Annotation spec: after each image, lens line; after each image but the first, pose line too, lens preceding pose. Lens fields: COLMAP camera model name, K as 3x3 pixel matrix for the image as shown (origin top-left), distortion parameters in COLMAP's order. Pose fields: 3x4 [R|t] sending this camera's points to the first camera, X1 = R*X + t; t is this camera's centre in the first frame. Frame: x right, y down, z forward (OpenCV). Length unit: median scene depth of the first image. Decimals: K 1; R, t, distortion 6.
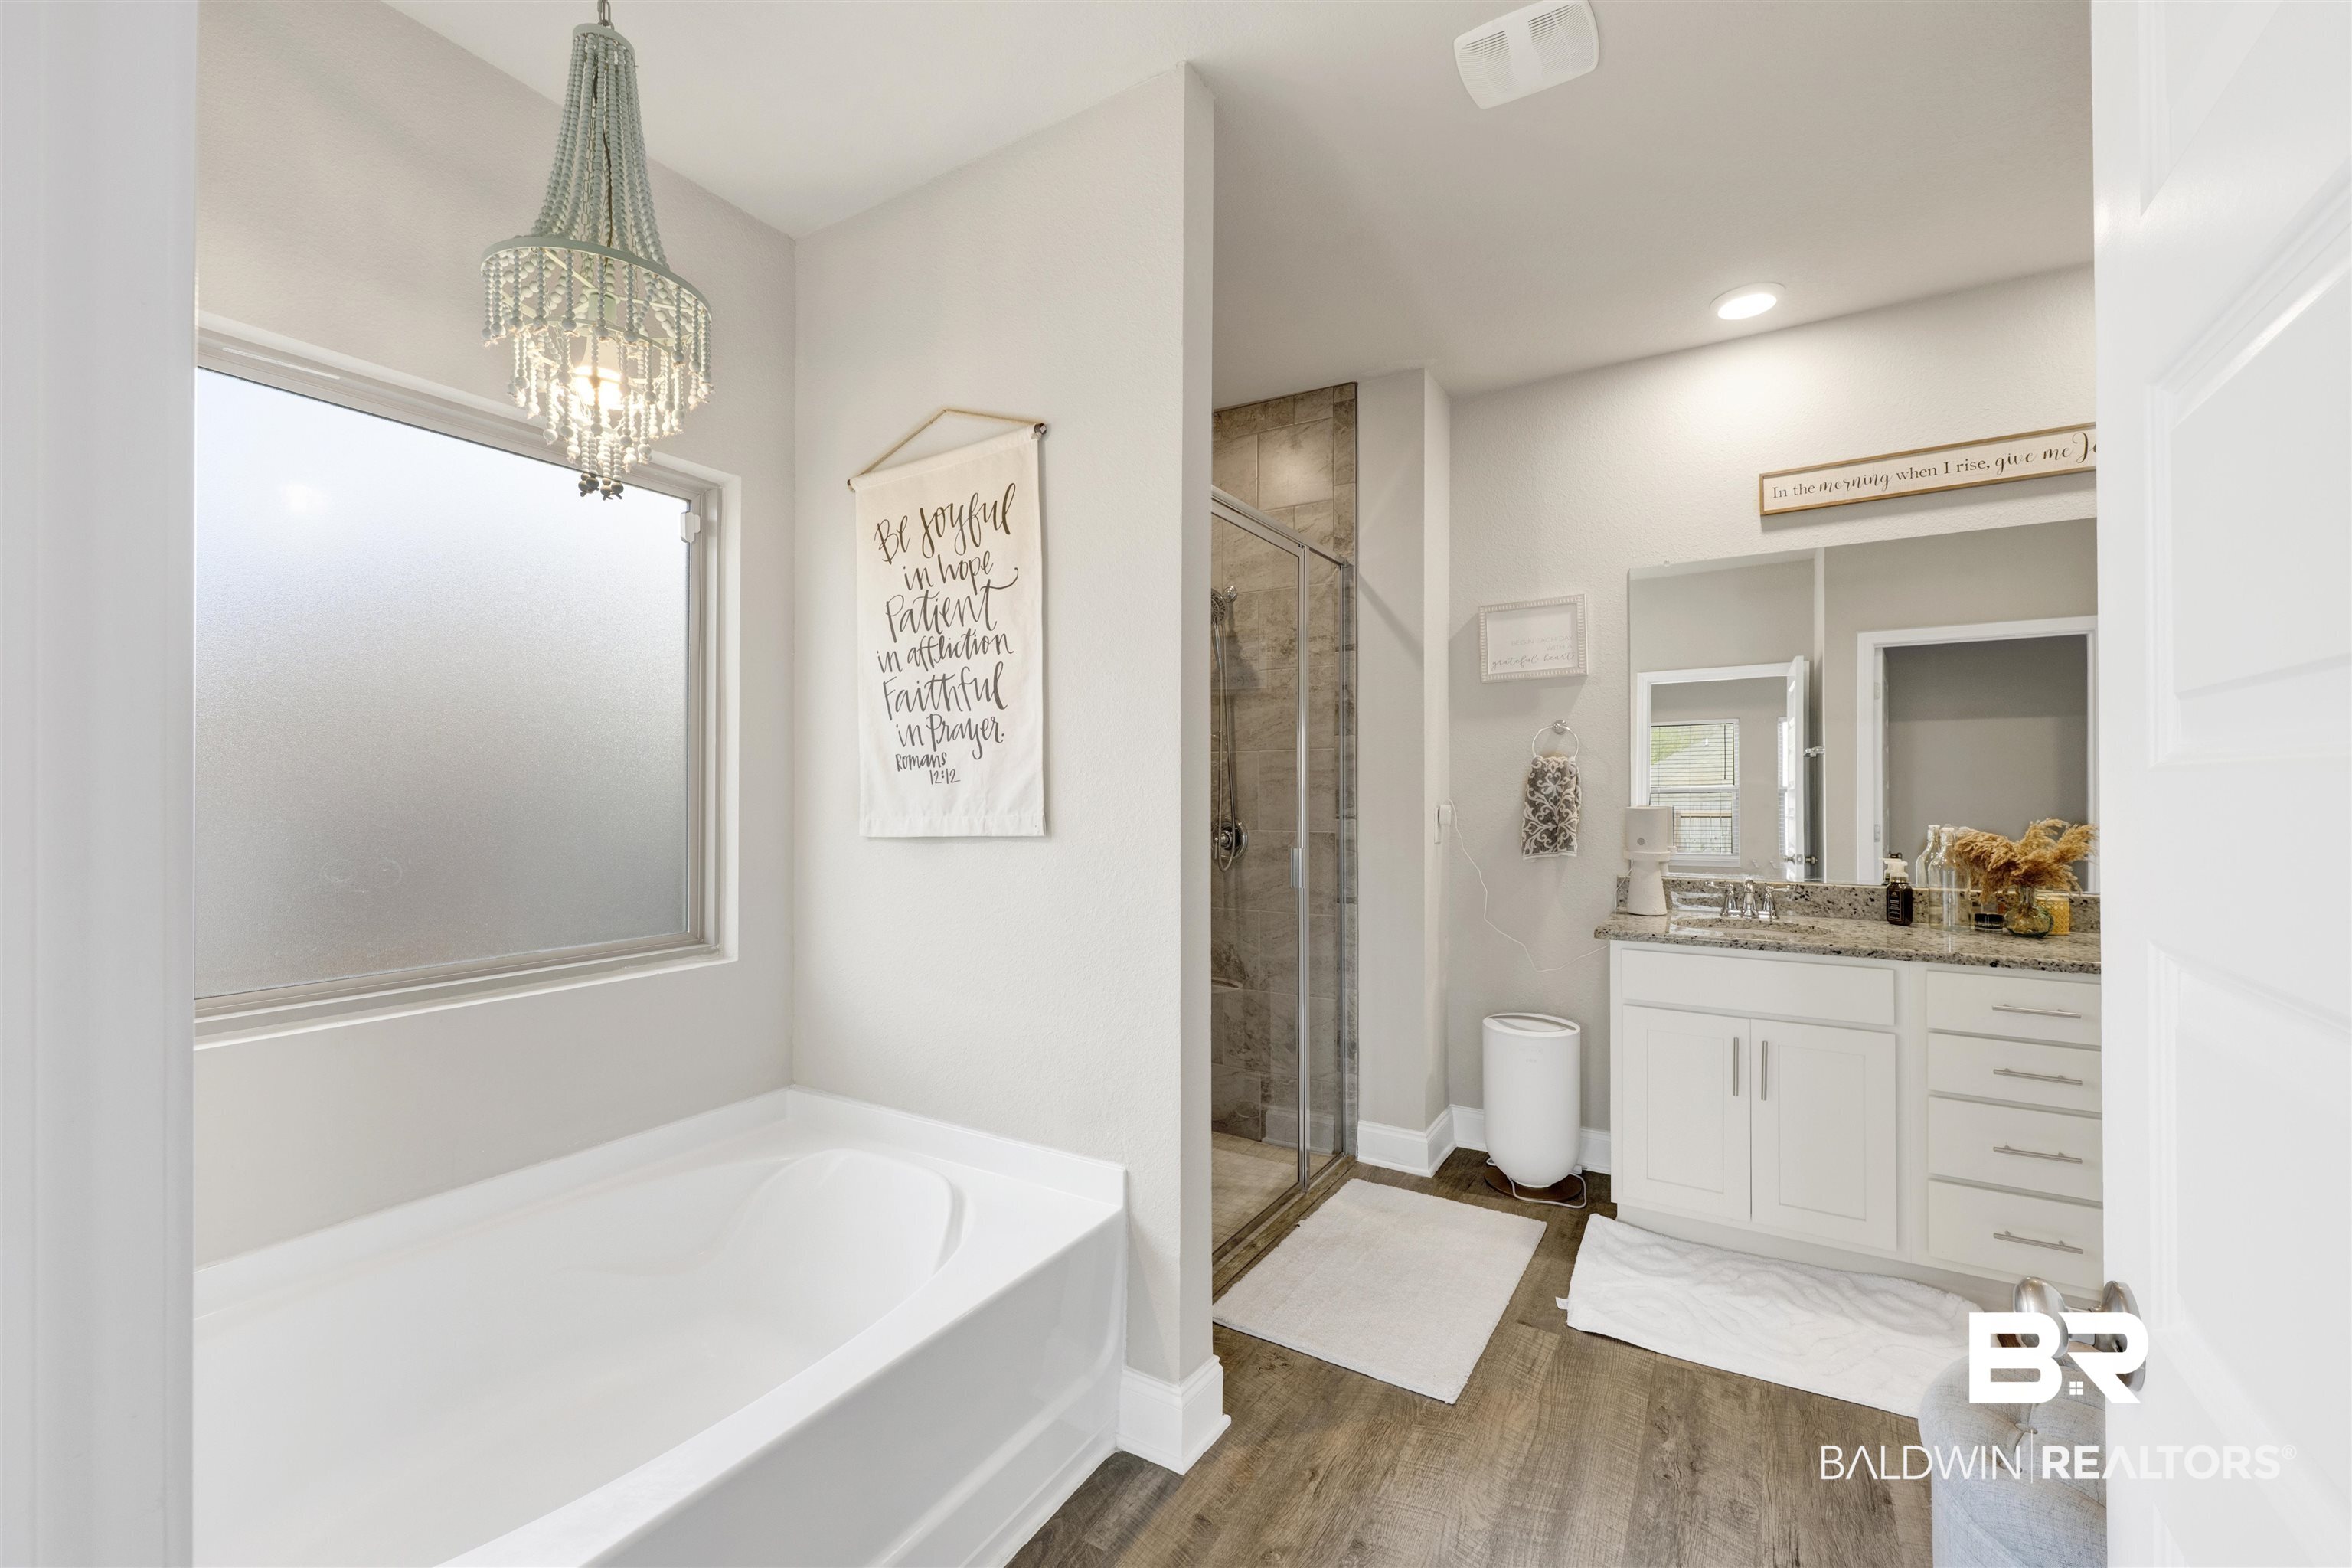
lens RADIAL K [[963.4, 0, 1190.4], [0, 963.4, 777.6], [0, 0, 1]] dist [0.006401, -0.000020]
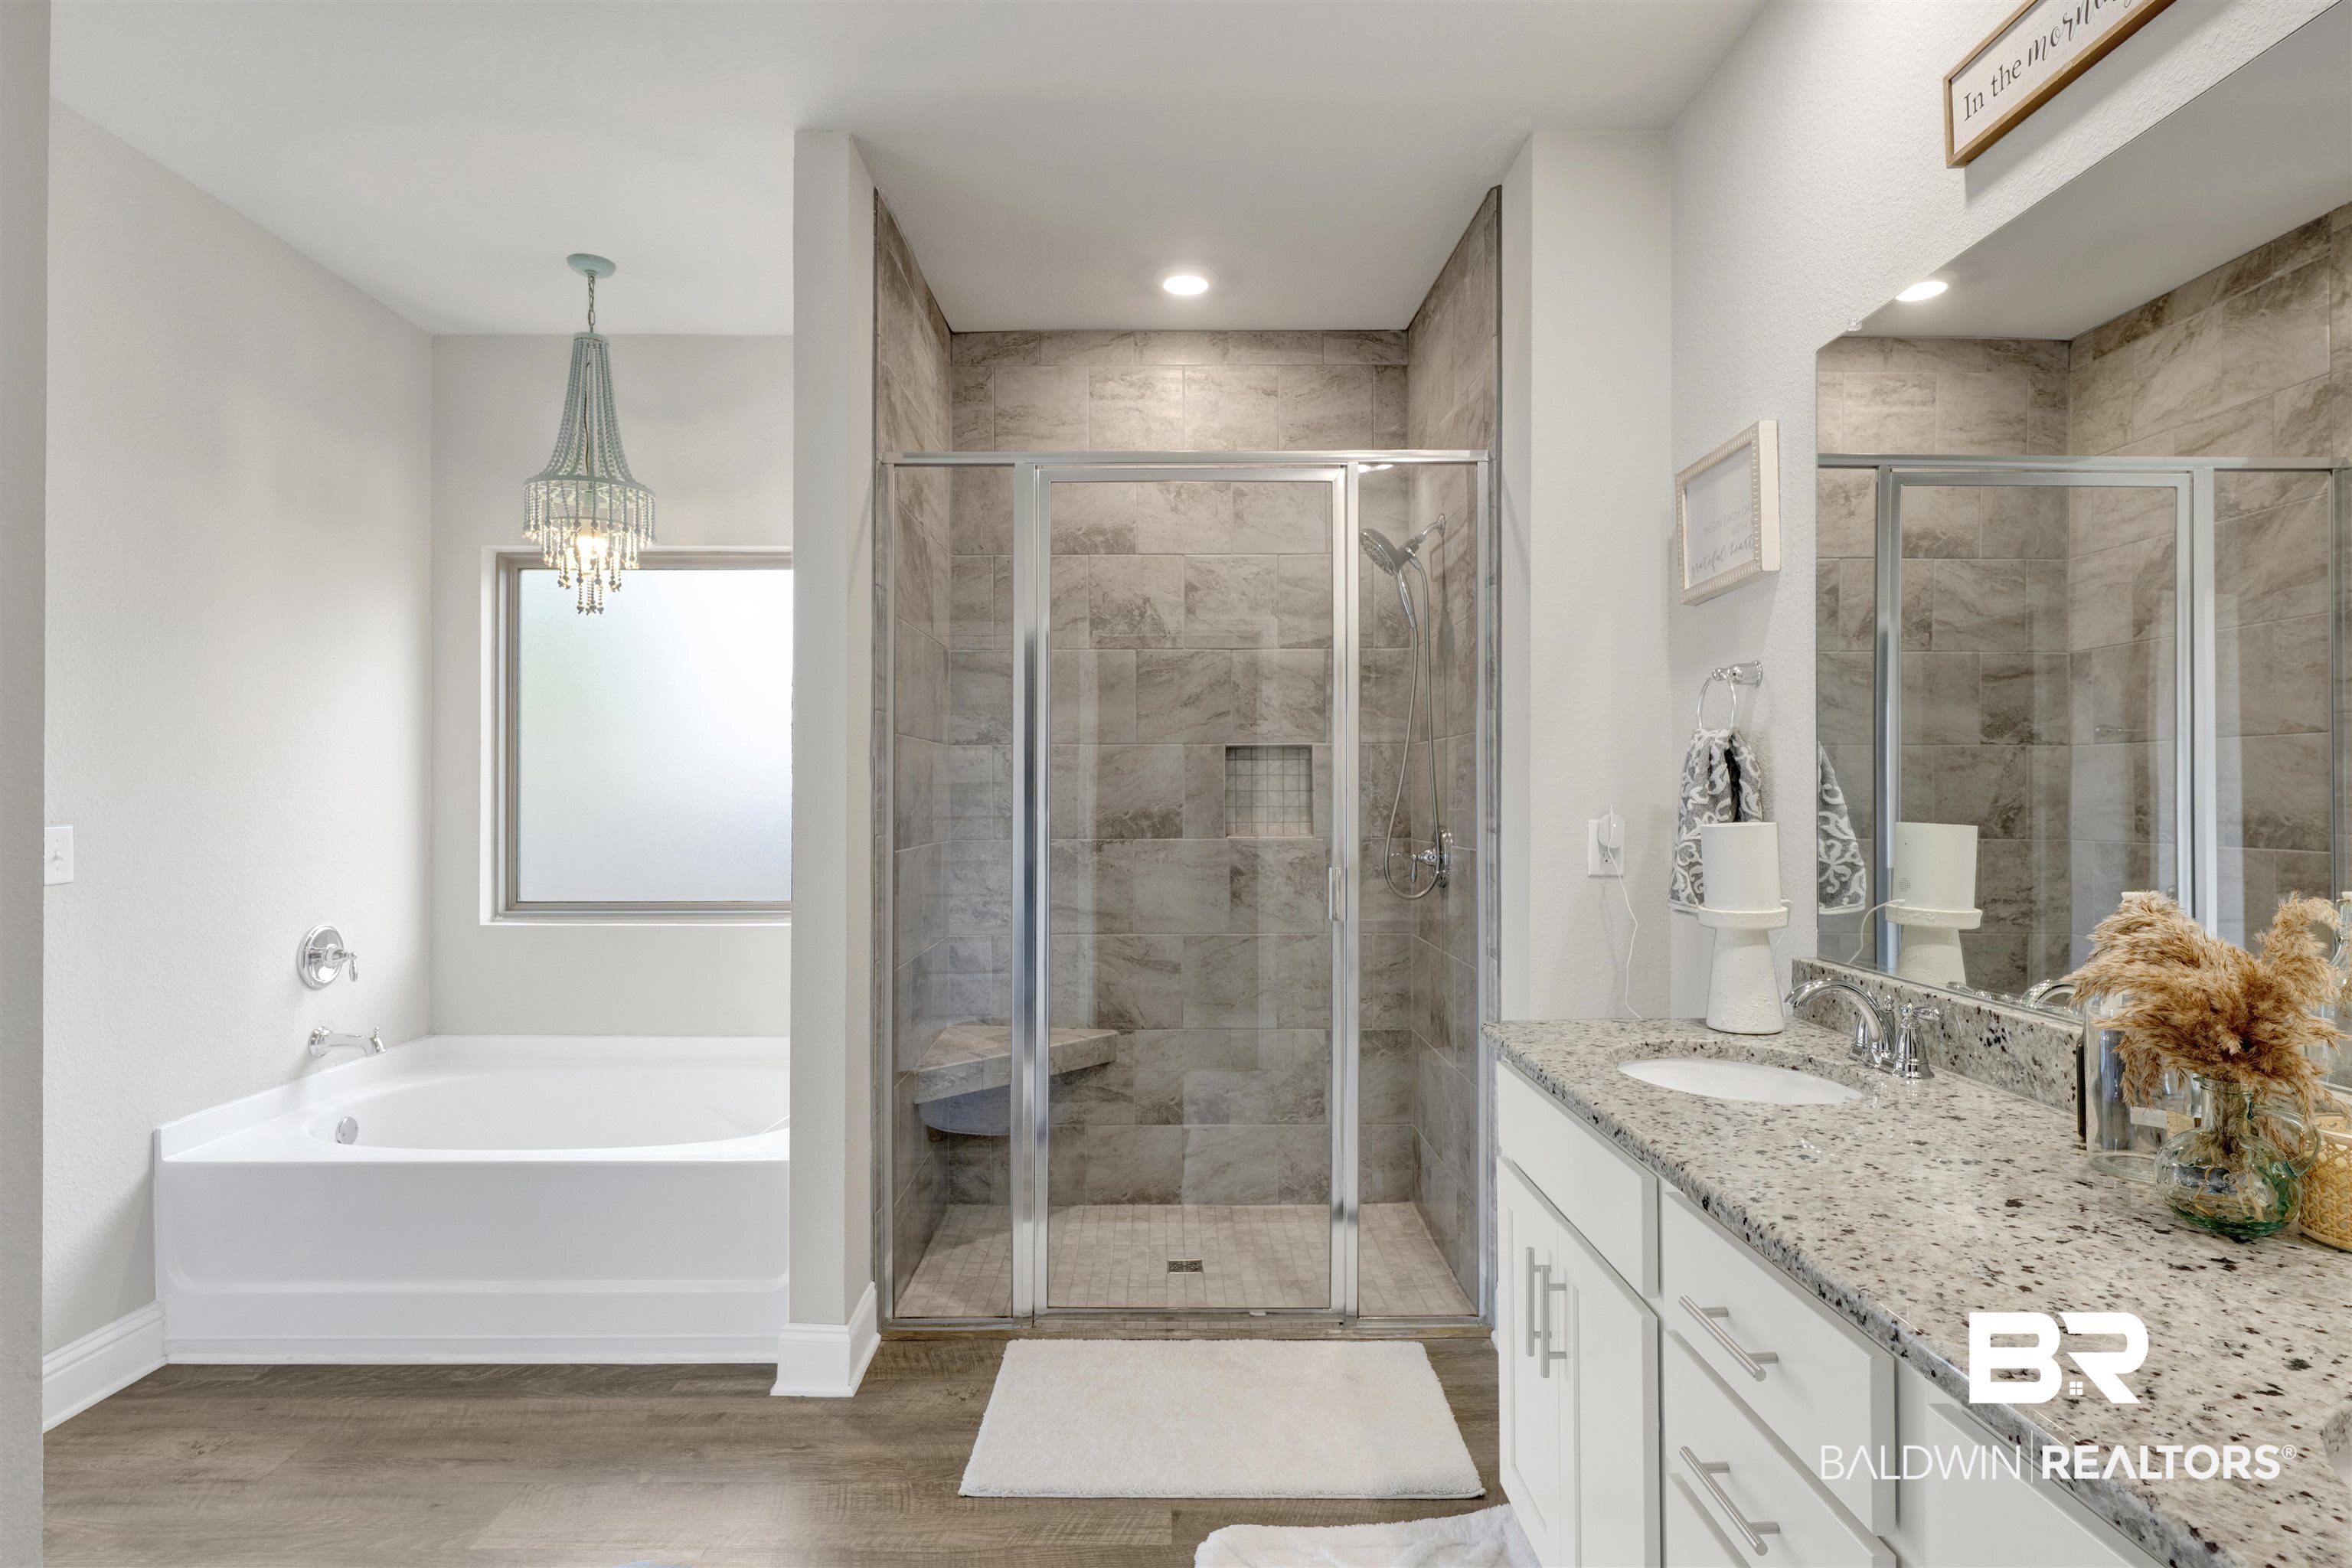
lens RADIAL K [[1284.1, 0, 1176.0], [0, 1284.1, 784.0], [0, 0, 1]] dist [-0.001569, -0.000561]
pose [[0.498053, -0.008379, -0.867106, 0.955572], [0.025862, 0.999652, 0.005195, -0.002886], [0.866761, -0.025012, 0.498097, 0.411055]]
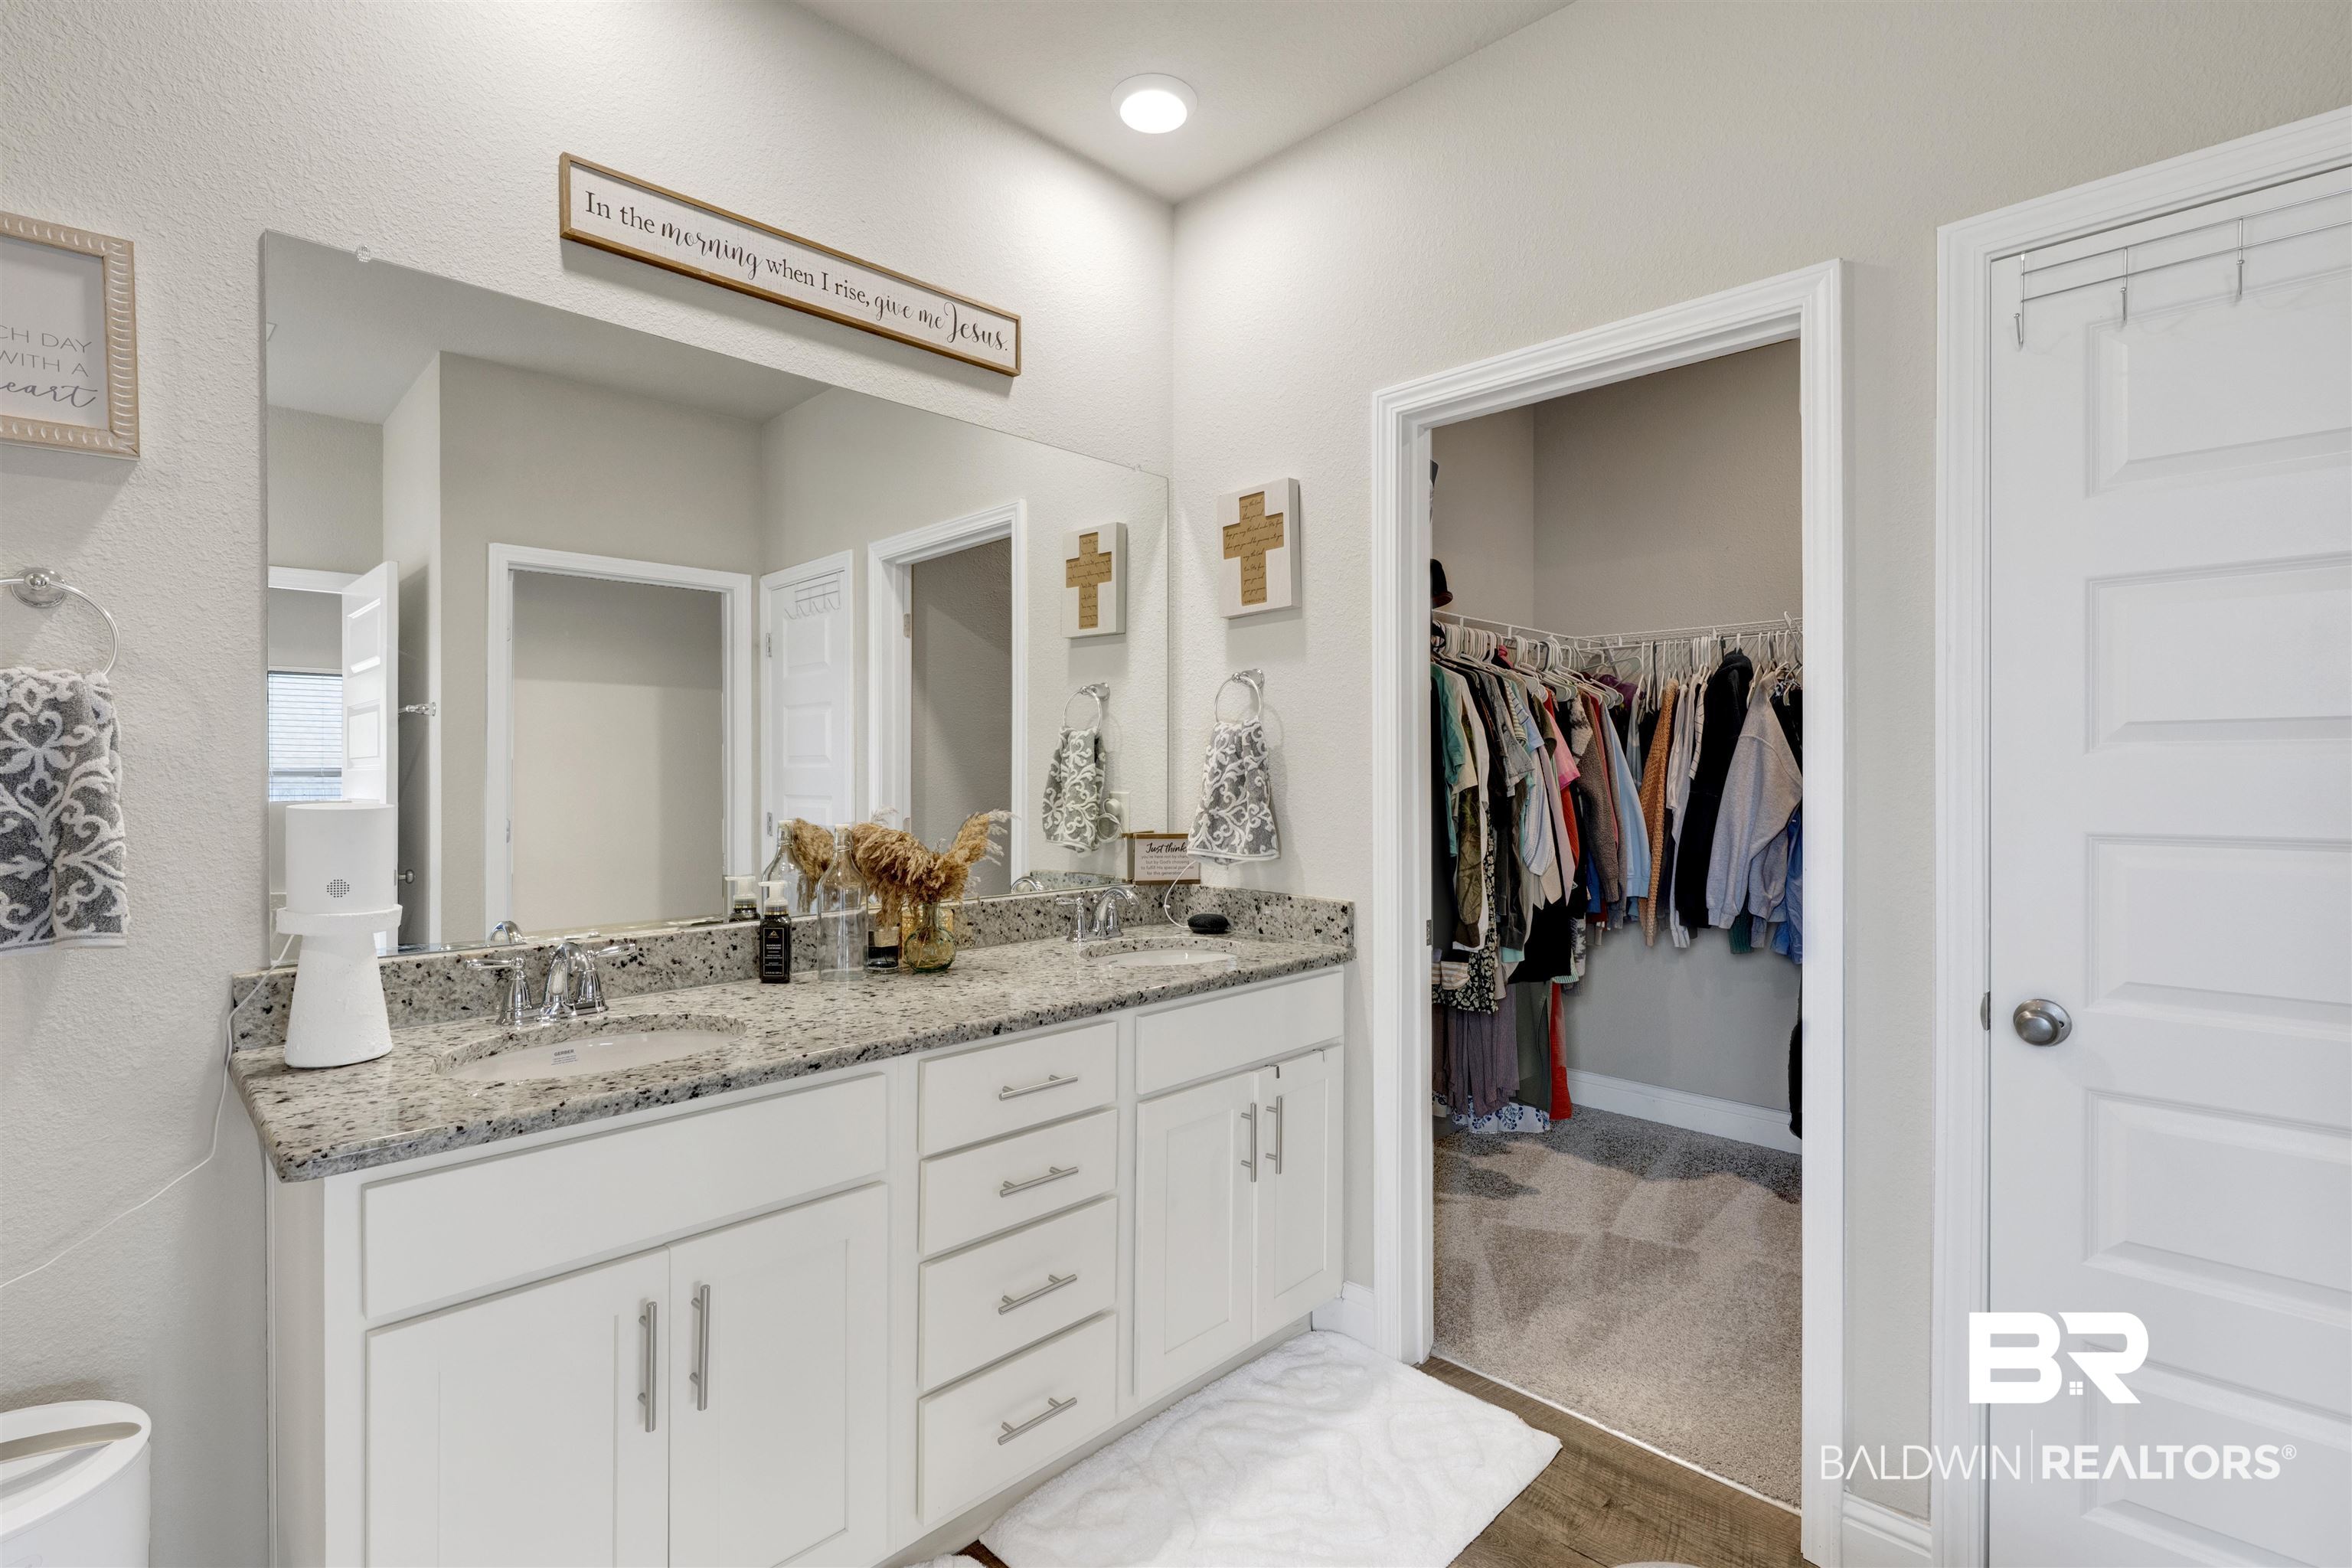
lens RADIAL K [[1090.6, 0, 1176.0], [0, 1090.6, 784.0], [0, 0, 1]] dist [-0.001044, -0.001096]
pose [[0.265944, -0.007871, 0.963956, 0.118402], [-0.013624, 0.999836, 0.011923, 0.011574], [-0.963892, -0.016303, 0.265793, 0.546127]]
